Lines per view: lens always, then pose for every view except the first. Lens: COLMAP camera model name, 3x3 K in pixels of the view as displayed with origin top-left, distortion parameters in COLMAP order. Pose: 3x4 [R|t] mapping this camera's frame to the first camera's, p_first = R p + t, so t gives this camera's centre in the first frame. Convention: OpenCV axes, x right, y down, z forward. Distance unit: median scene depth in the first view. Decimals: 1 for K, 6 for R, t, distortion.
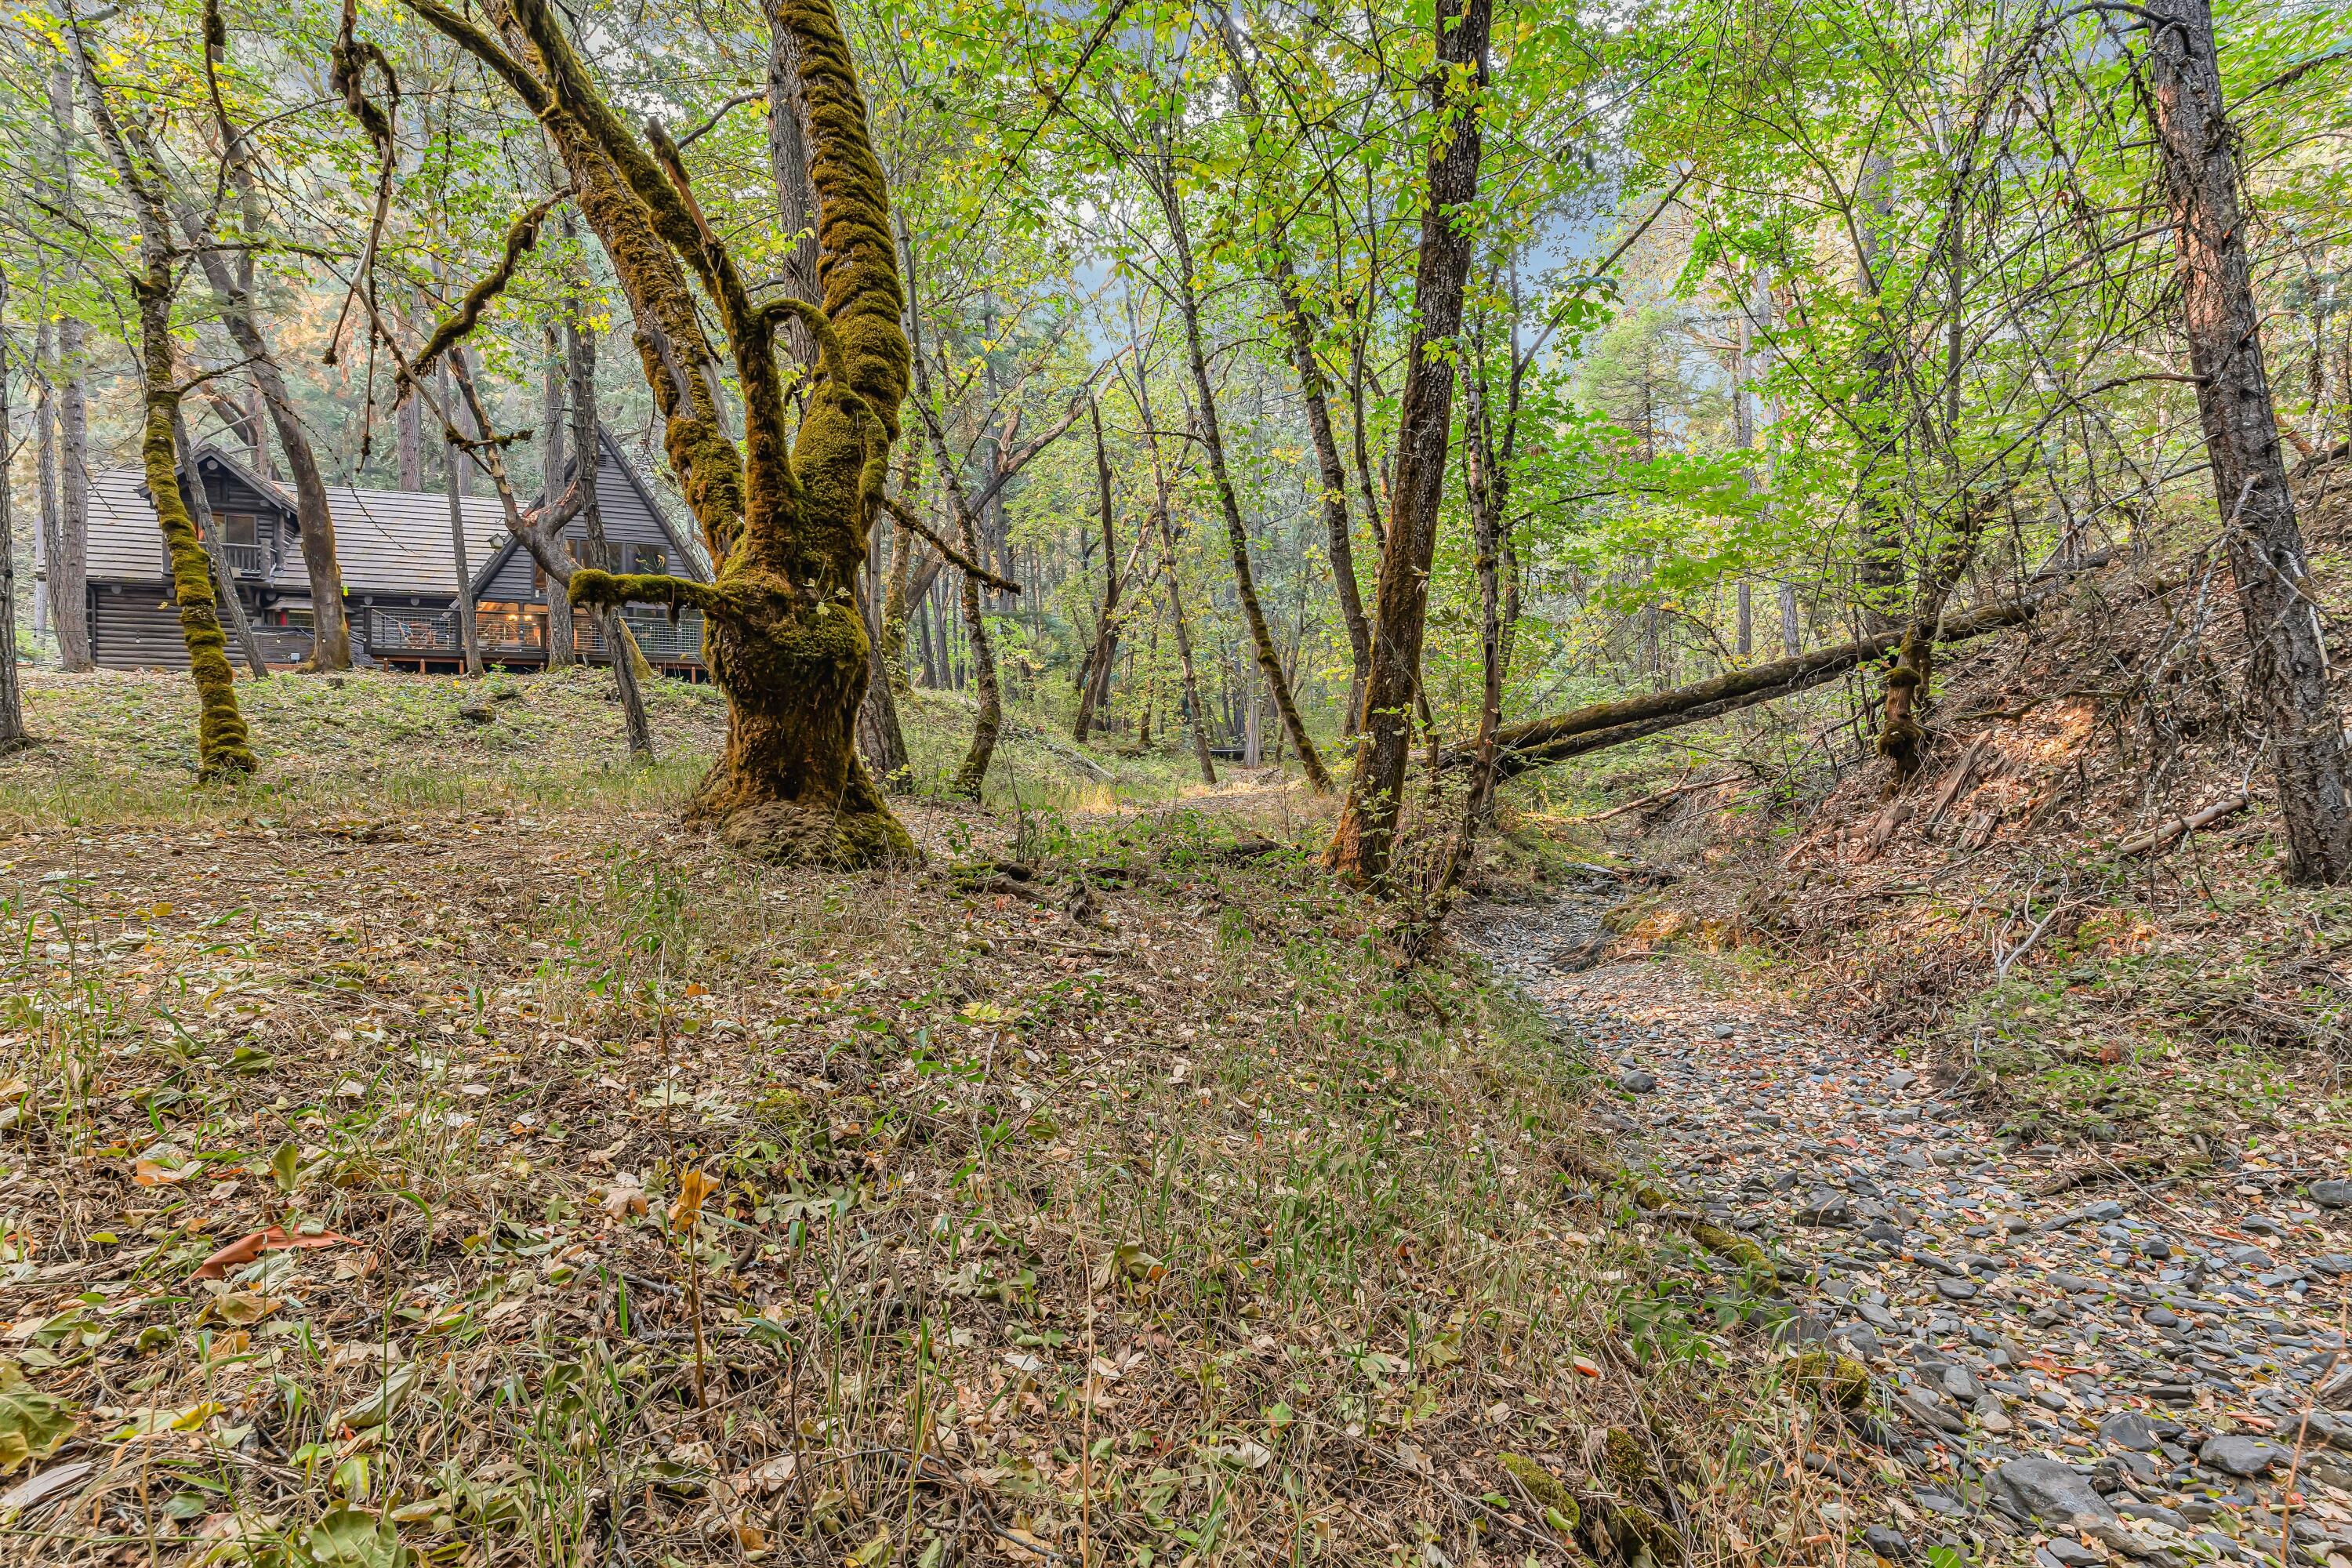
lens RADIAL K [[1112.2, 0, 1176.0], [0, 1112.2, 784.0], [0, 0, 1]] dist [0.000208, 0.000408]
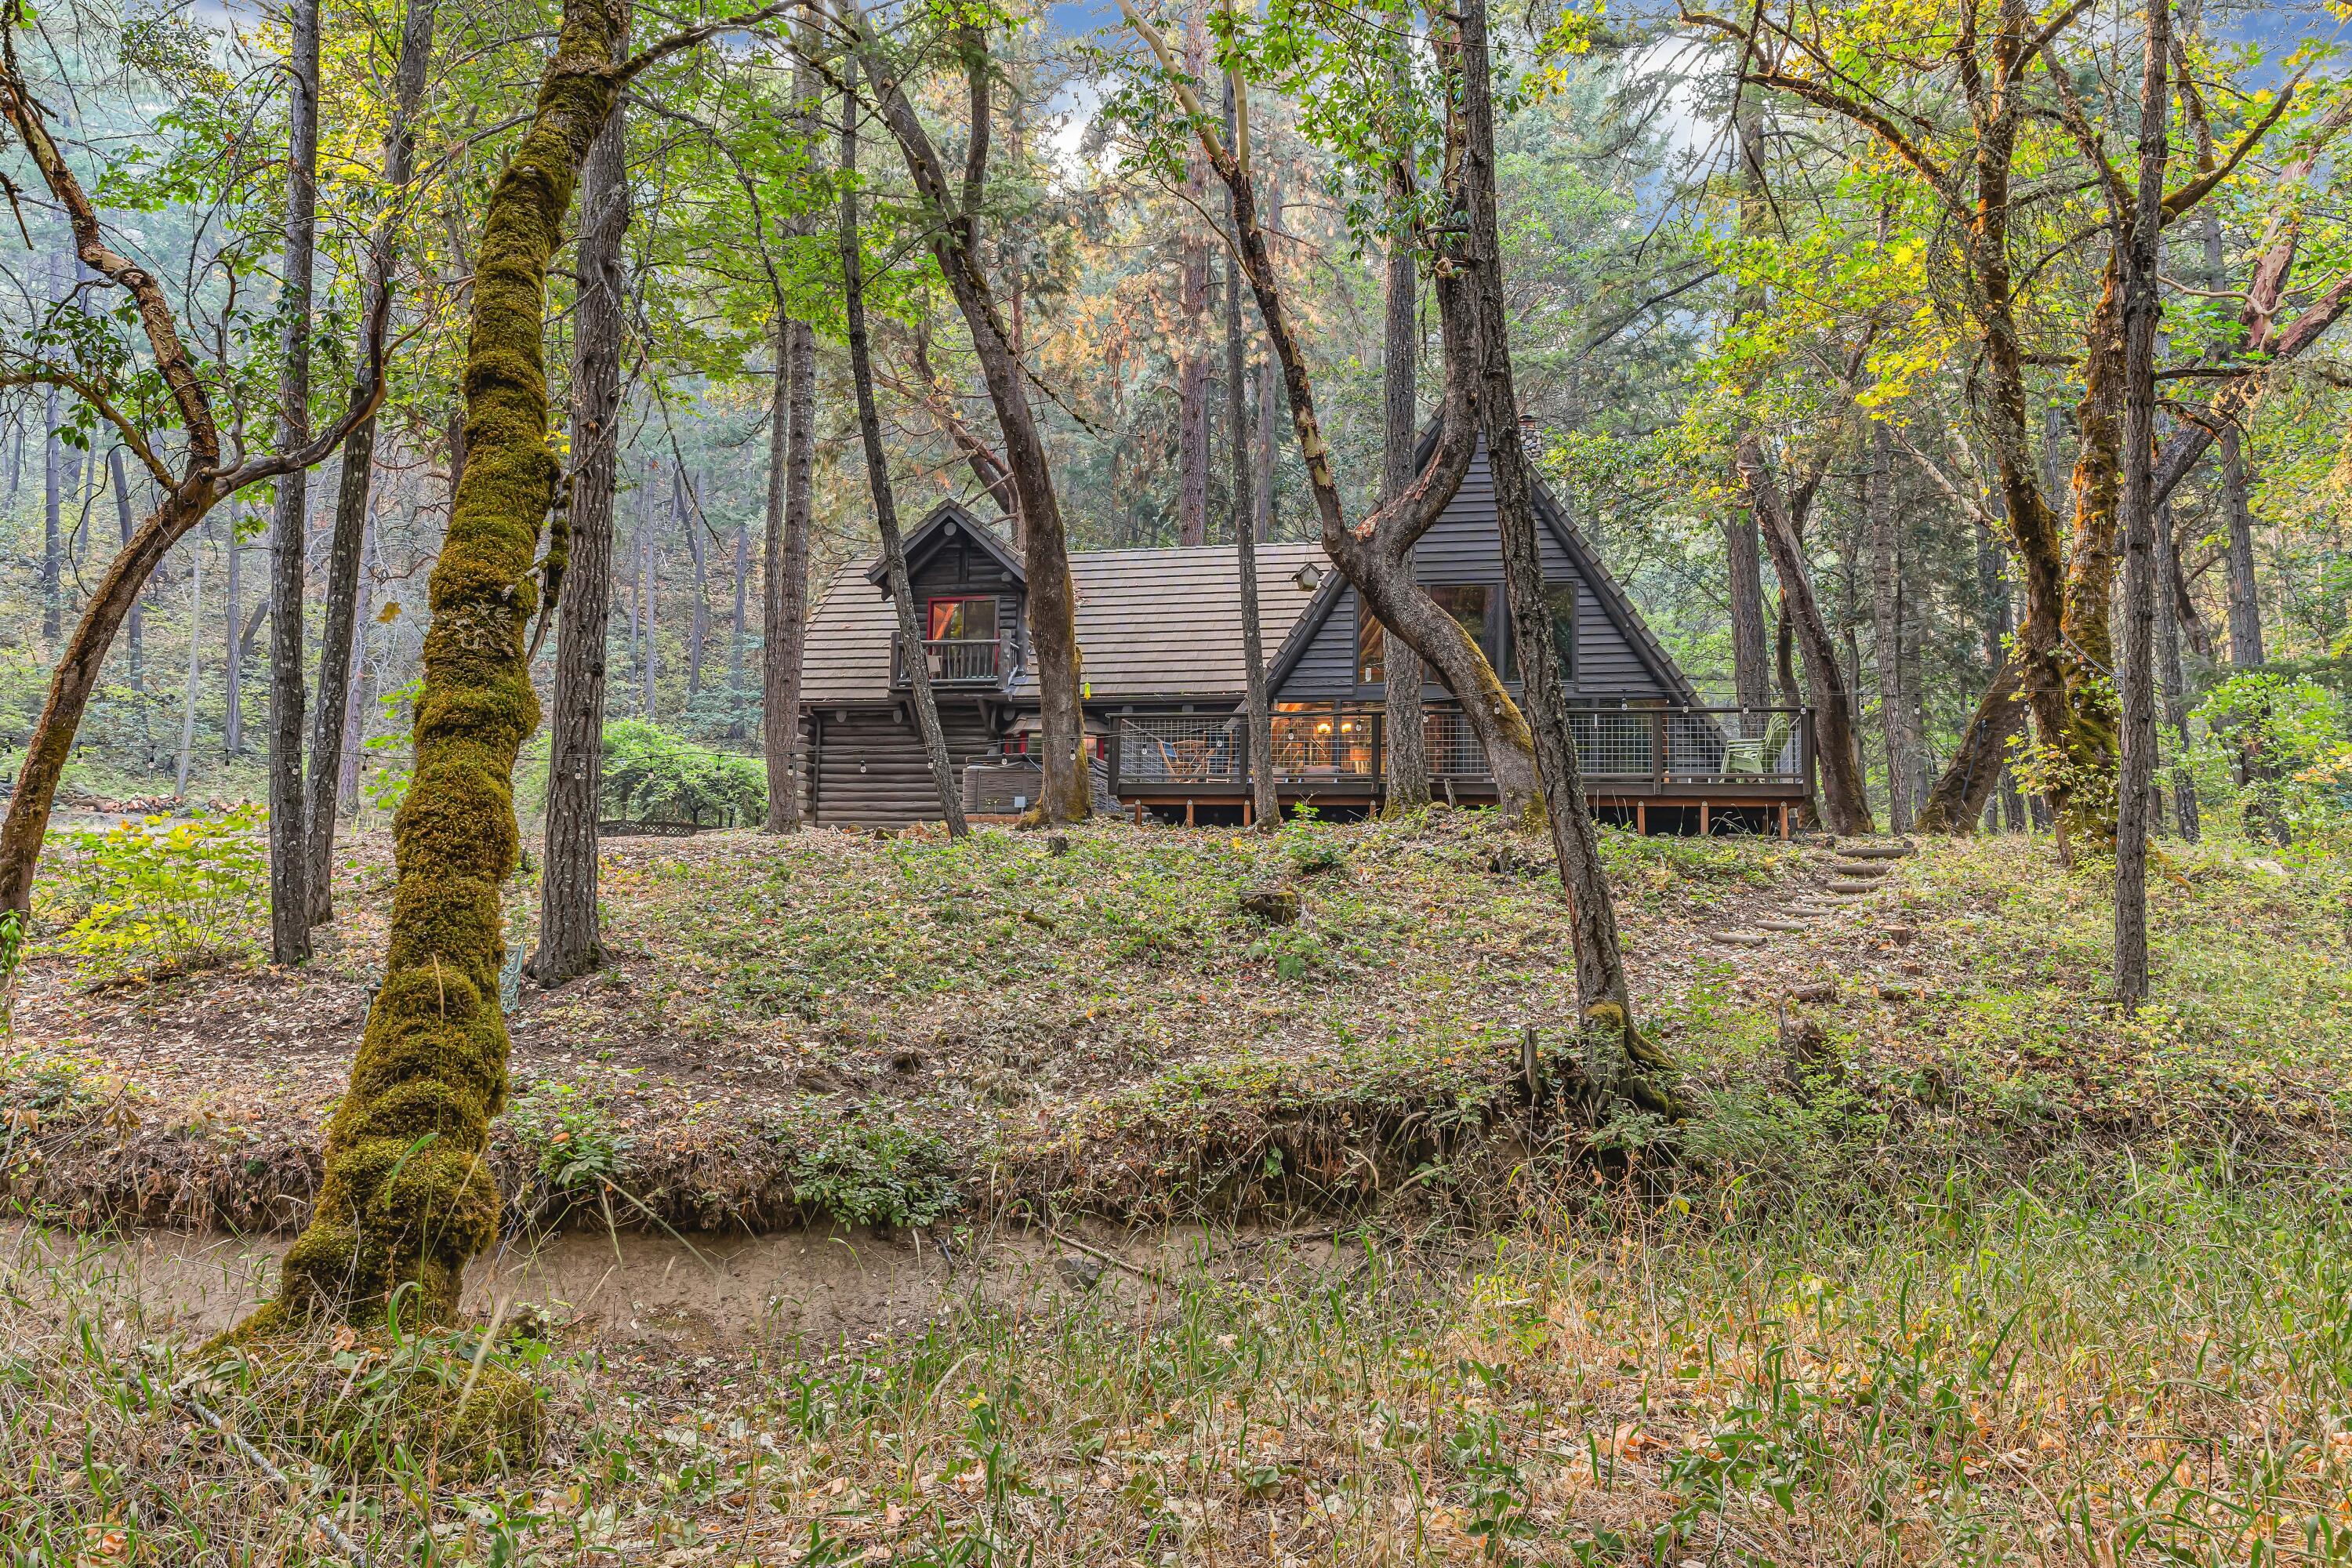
lens RADIAL K [[1589.5, 0, 1176.0], [0, 1589.5, 784.0], [0, 0, 1]] dist [-0.000676, -0.000106]
pose [[0.815859, -0.034863, -0.577199, -0.212542], [-0.033580, 0.993640, -0.107481, -0.032914], [0.577275, 0.107072, 0.809499, 0.335768]]
